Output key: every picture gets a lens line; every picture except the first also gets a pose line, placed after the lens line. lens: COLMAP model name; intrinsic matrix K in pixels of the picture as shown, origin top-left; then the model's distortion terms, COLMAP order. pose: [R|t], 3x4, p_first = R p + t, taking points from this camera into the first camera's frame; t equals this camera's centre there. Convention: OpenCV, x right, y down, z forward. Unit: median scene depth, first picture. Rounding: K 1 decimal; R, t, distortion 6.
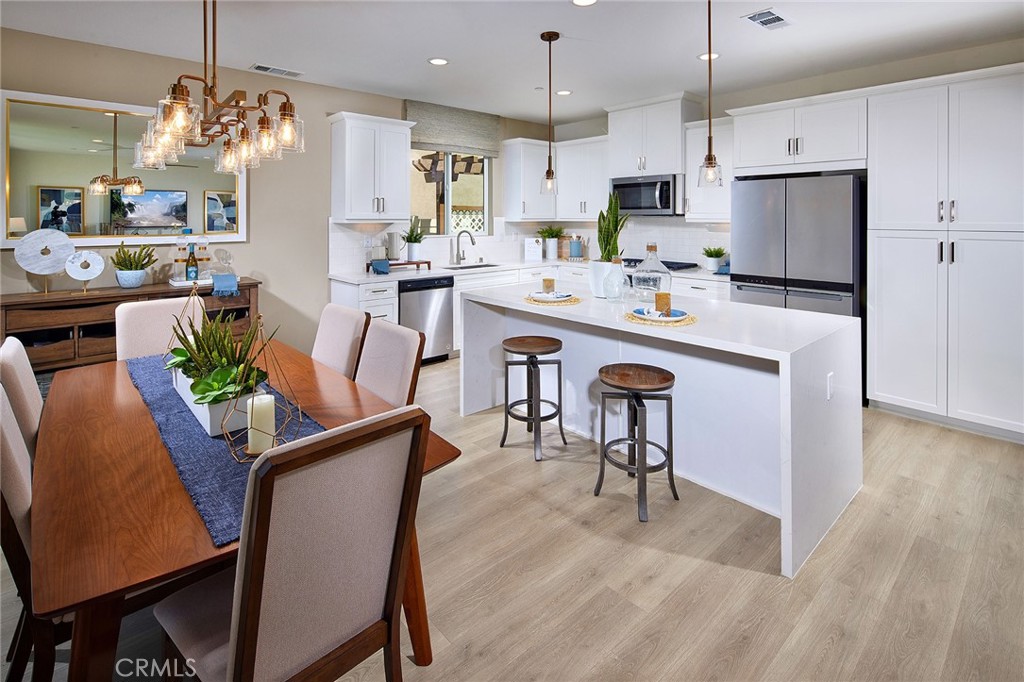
lens RADIAL K [[506.3, 0, 508.9], [0, 506.3, 318.8], [0, 0, 1]] dist [-0.002060, -0.000183]
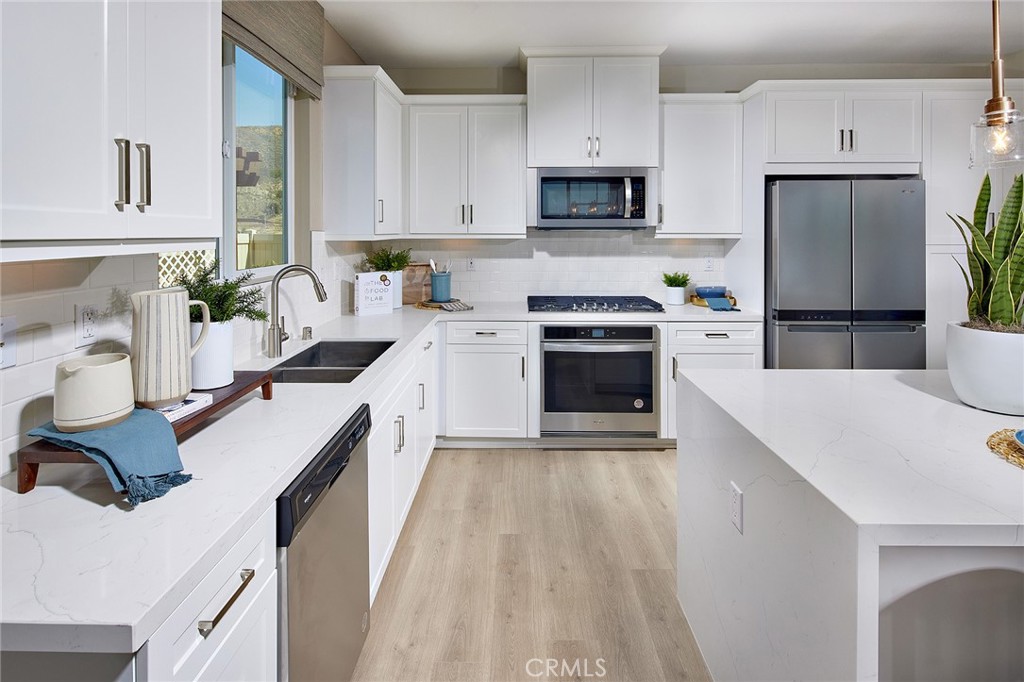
lens RADIAL K [[506.3, 0, 508.9], [0, 506.3, 318.8], [0, 0, 1]] dist [-0.002060, -0.000183]
pose [[0.699029, -0.124043, 0.704252, -0.286980], [0.141810, 0.989327, 0.033496, -0.132914], [-0.700891, 0.076455, 0.709159, 0.652059]]
